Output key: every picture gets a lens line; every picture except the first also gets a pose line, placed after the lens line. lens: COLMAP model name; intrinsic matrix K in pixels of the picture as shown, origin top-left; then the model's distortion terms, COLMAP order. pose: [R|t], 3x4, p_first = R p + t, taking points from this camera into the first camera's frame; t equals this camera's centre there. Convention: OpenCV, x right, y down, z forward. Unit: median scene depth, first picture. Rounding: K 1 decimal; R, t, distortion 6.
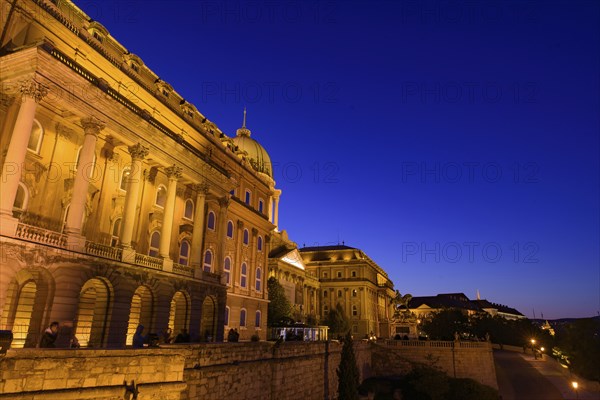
lens RADIAL K [[353.7, 0, 300.0], [0, 353.7, 200.0], [0, 0, 1]] dist [-0.004212, -0.000430]
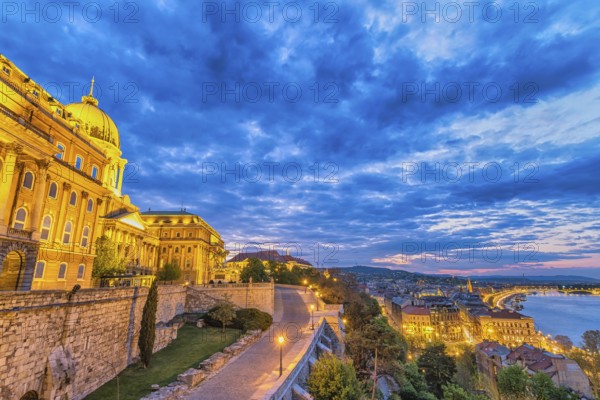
lens RADIAL K [[281.1, 0, 300.0], [0, 281.1, 200.0], [0, 0, 1]] dist [0.013498, -0.001283]
pose [[0.906597, 0.084194, 0.413514, 0.120069], [-0.117504, 0.991507, 0.055743, -0.021725], [-0.405308, -0.099126, 0.908790, -0.083062]]
